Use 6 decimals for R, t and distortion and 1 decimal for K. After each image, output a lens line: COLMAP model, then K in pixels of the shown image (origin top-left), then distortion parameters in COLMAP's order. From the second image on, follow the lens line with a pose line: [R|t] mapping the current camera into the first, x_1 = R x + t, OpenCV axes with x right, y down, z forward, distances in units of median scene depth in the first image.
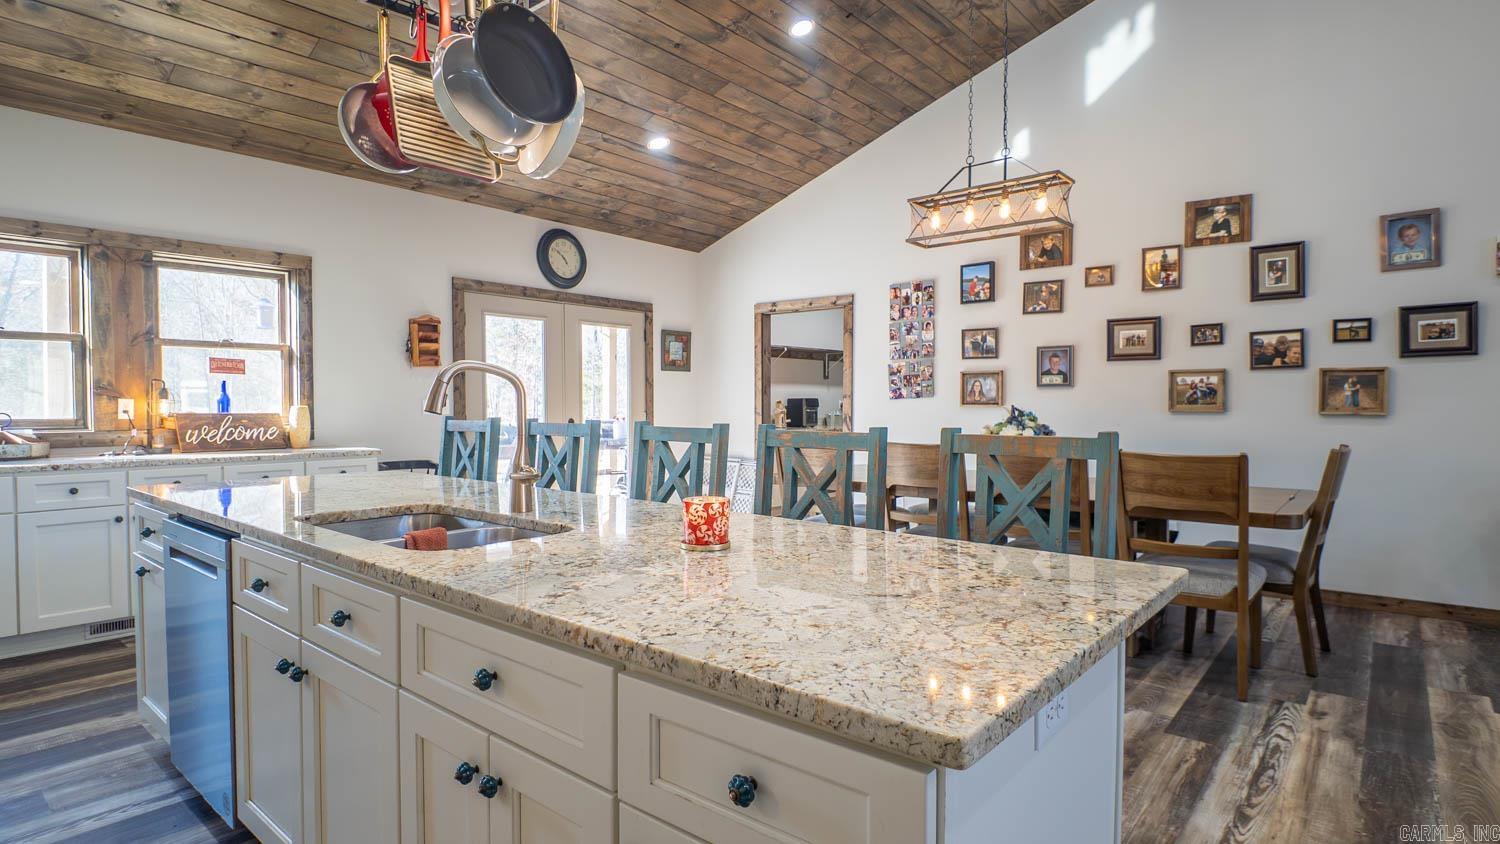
lens RADIAL K [[772.5, 0, 749.2], [0, 772.5, 424.2], [0, 0, 1]] dist [-0.010951, -0.001981]
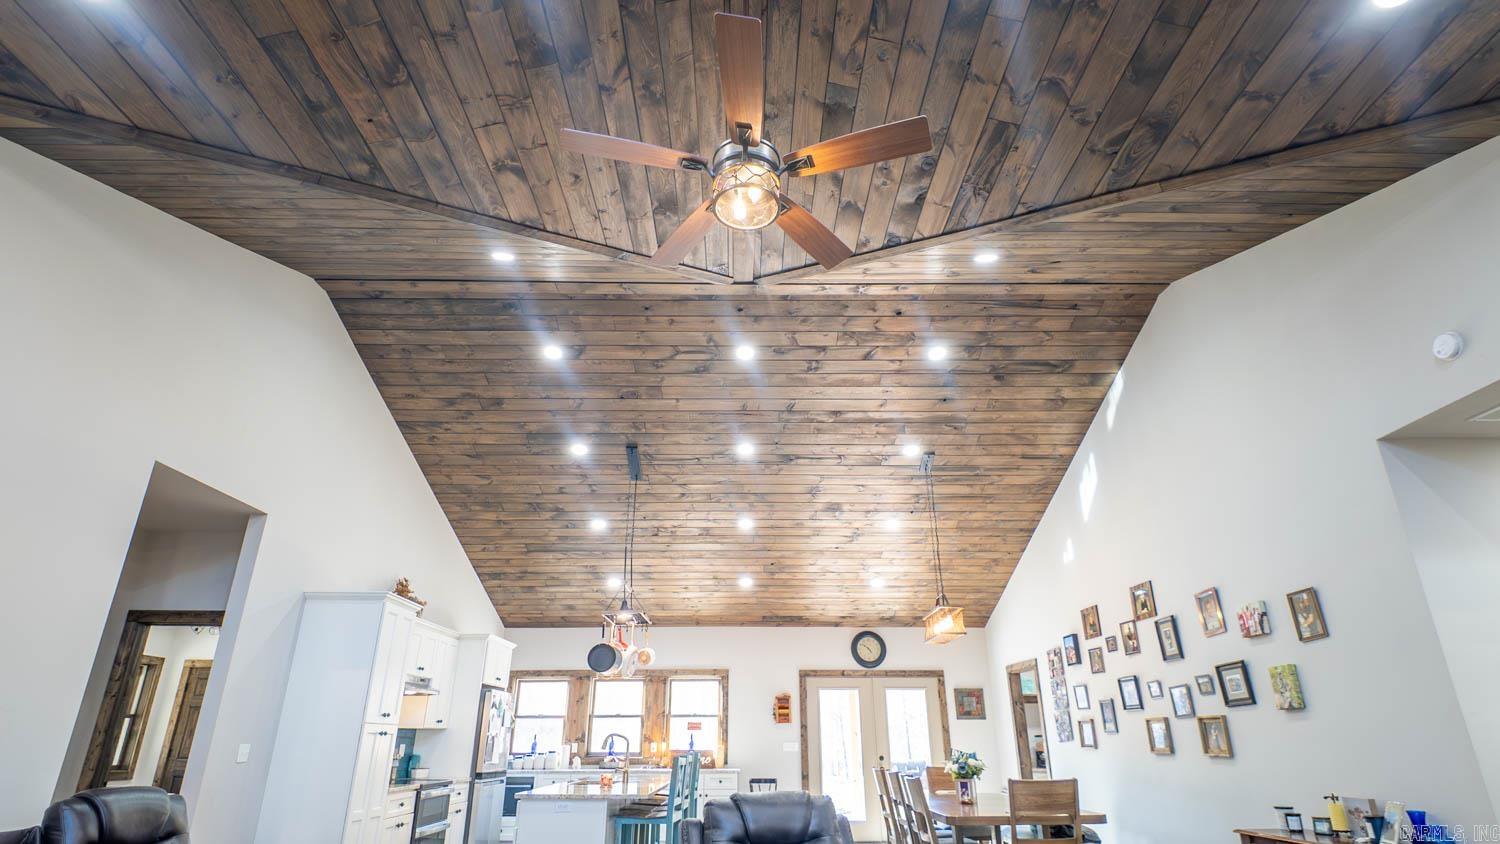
lens RADIAL K [[773.9, 0, 755.4], [0, 773.9, 418.7], [0, 0, 1]] dist [0.039992, -0.043458]
pose [[0.651146, -0.292002, -0.700531, 1.257865], [-0.019600, 0.916246, -0.400137, 0.005658], [0.758700, 0.274278, 0.590886, -0.427355]]
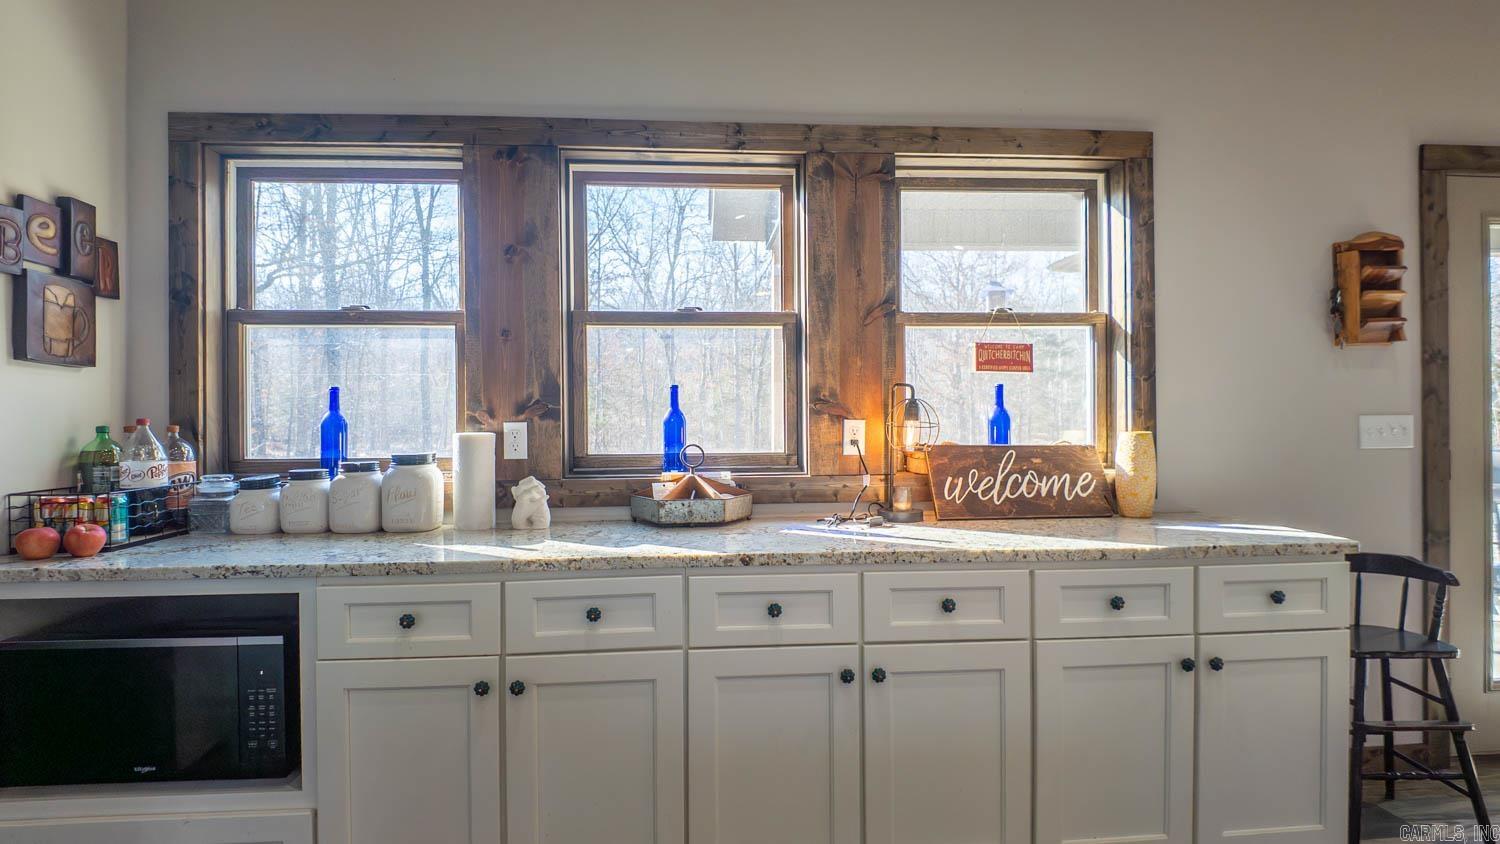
lens RADIAL K [[757.7, 0, 745.7], [0, 757.7, 421.3], [0, 0, 1]] dist [0.013875, -0.021402]
pose [[0.695672, -0.002257, -0.718356, -0.424484], [-0.012484, 0.999806, -0.015231, -0.020209], [0.718251, 0.019564, 0.695509, 0.501729]]
